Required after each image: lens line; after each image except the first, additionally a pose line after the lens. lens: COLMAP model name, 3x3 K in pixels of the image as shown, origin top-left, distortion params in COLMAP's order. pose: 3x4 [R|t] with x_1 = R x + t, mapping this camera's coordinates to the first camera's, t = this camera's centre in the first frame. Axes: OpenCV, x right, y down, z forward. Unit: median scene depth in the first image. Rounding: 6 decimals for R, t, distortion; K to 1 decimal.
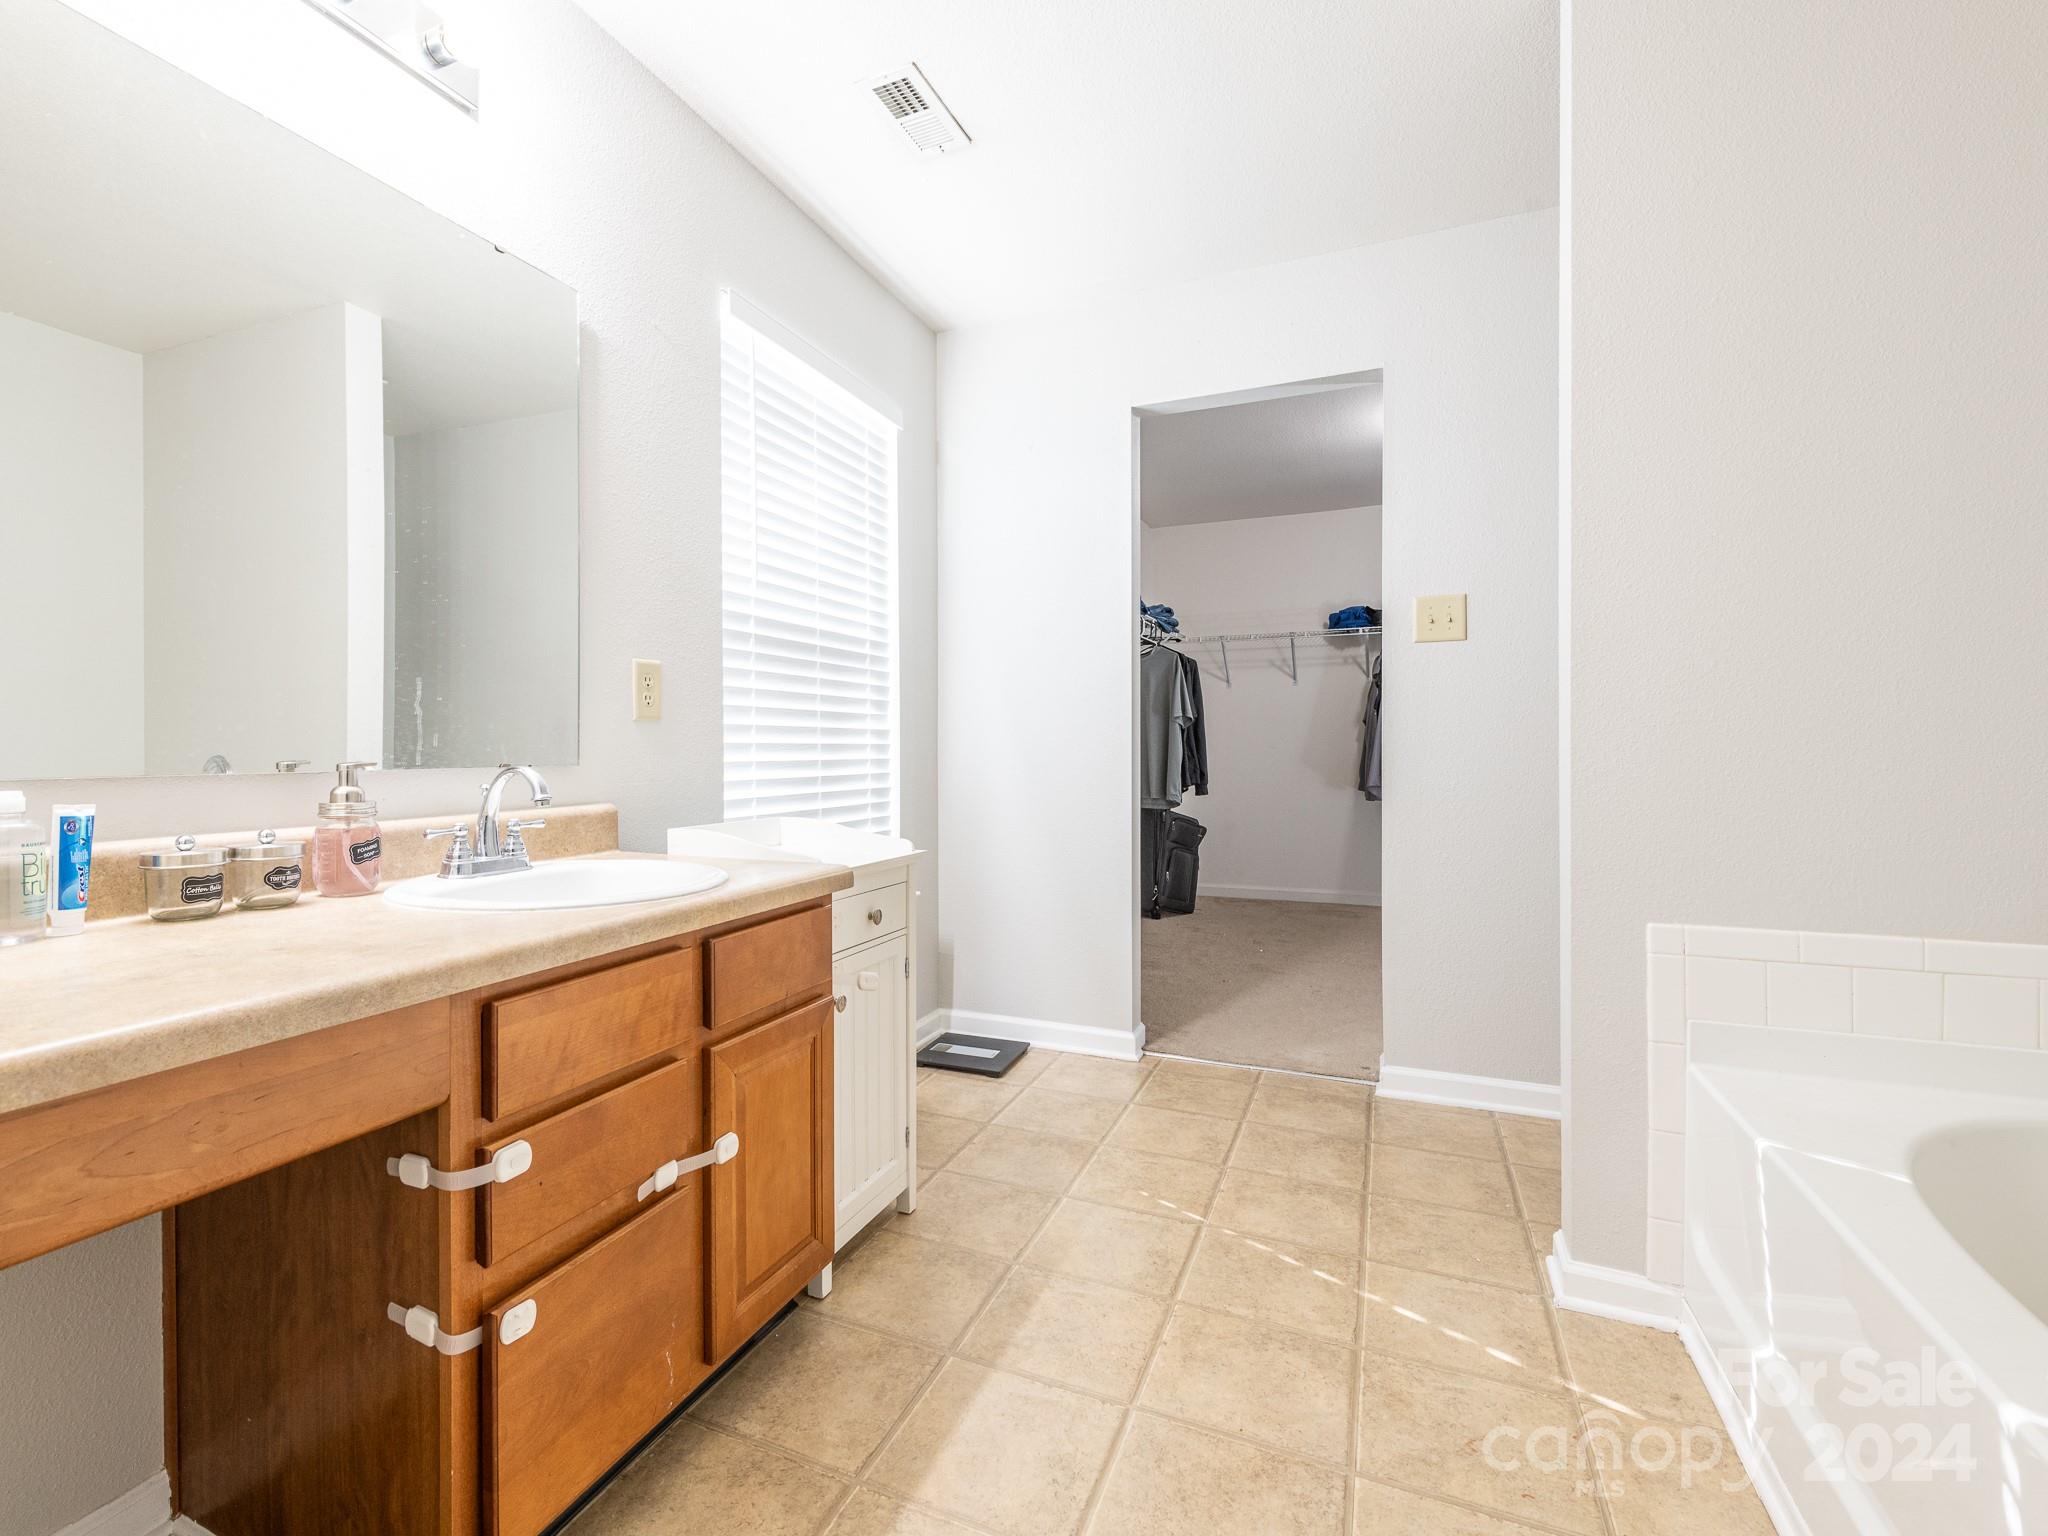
lens RADIAL K [[893.9, 0, 1017.0], [0, 893.9, 748.3], [0, 0, 1]] dist [0.021509, -0.005791]
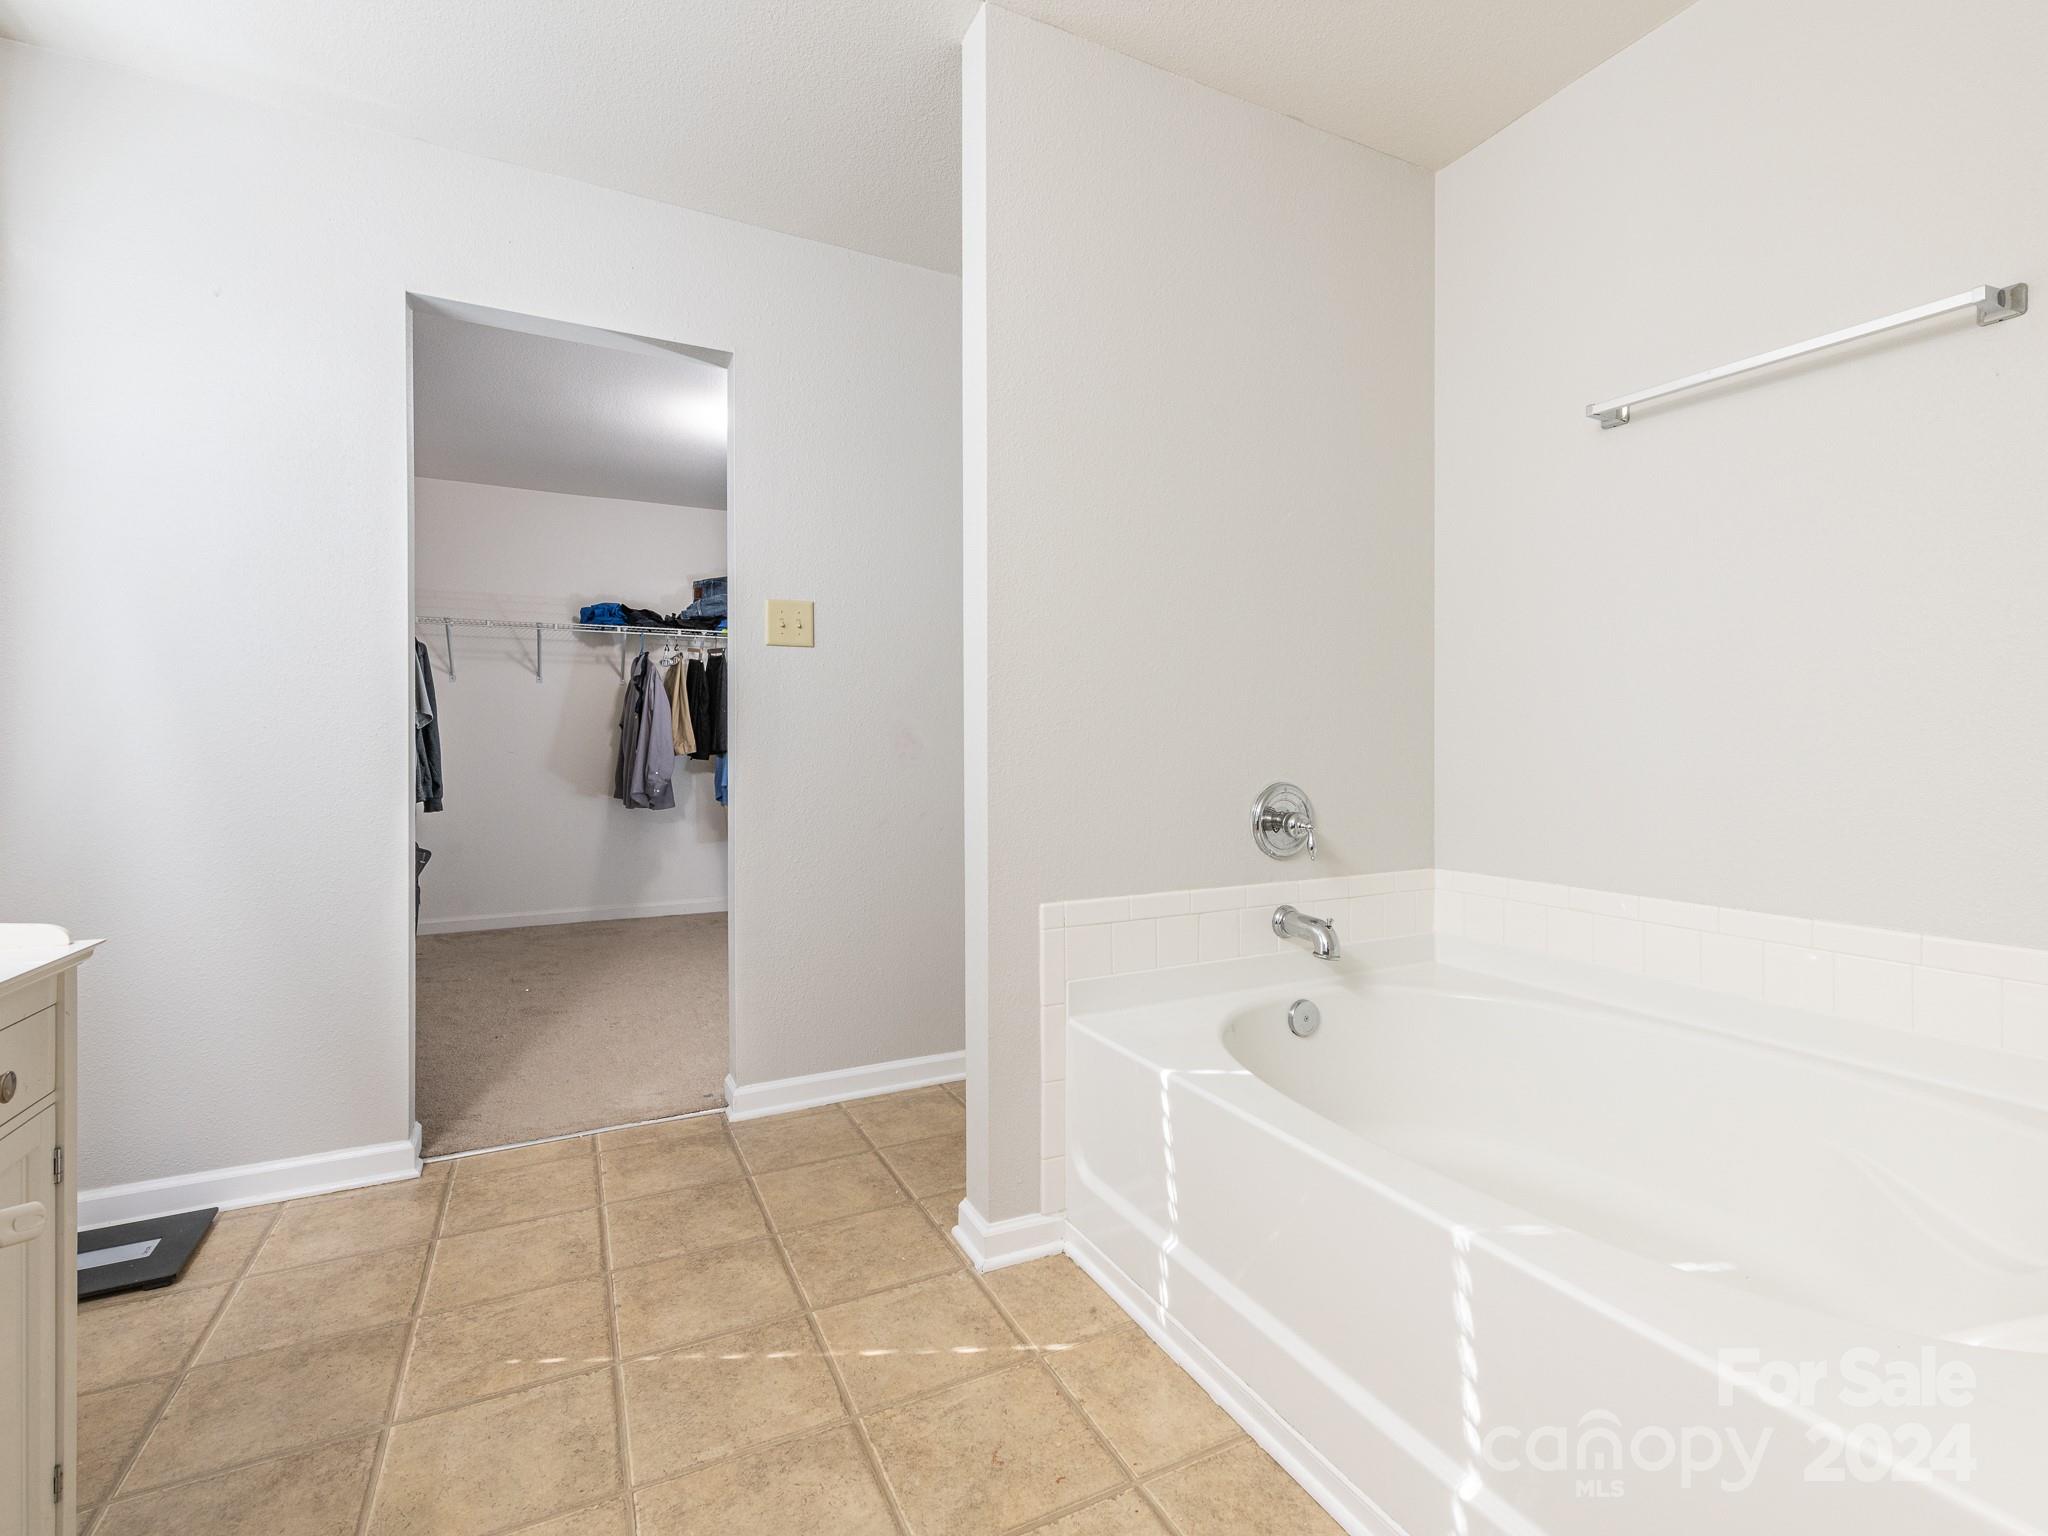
lens RADIAL K [[893.9, 0, 1017.0], [0, 893.9, 748.3], [0, 0, 1]] dist [0.021509, -0.005791]
pose [[0.670438, 0.004269, 0.741953, -0.112838], [0.000105, 0.999983, -0.005849, 0.000425], [-0.741965, 0.003999, 0.670426, 0.166432]]
